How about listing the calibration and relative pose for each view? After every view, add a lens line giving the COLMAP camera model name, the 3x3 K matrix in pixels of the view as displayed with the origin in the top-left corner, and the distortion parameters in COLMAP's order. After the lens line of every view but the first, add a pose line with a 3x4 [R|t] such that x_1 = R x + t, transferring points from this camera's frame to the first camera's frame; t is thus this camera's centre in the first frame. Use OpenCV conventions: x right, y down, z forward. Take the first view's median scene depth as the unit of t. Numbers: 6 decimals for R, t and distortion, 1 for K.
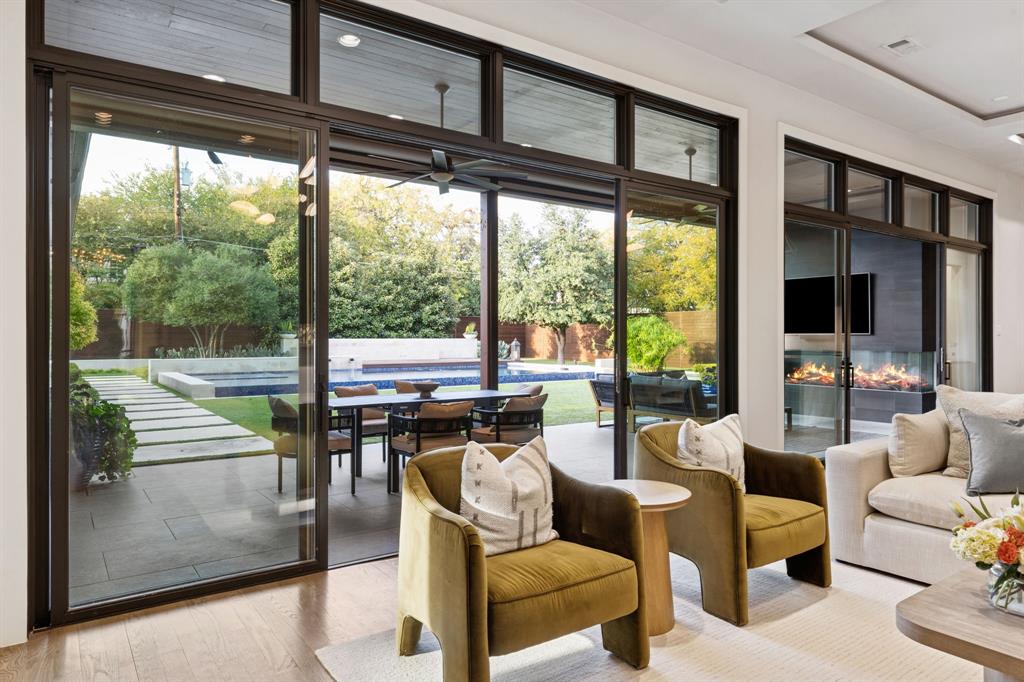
lens RADIAL K [[626.1, 0, 512.0], [0, 626.1, 341.0], [0, 0, 1]] dist [-0.002615, -0.000520]
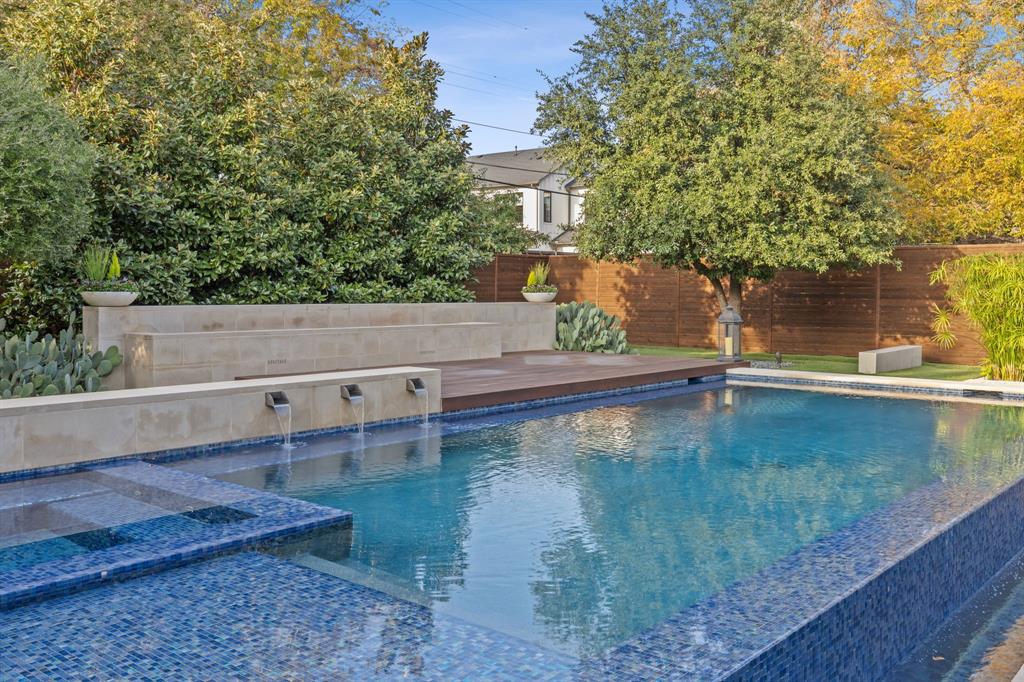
lens RADIAL K [[906.1, 0, 512.0], [0, 906.1, 341.0], [0, 0, 1]] dist [-0.011769, -0.003692]
pose [[0.971237, -0.010397, 0.237886, -0.231556], [-0.000770, 0.998904, 0.046800, -0.006701], [-0.238112, -0.045637, 0.970165, 0.441383]]
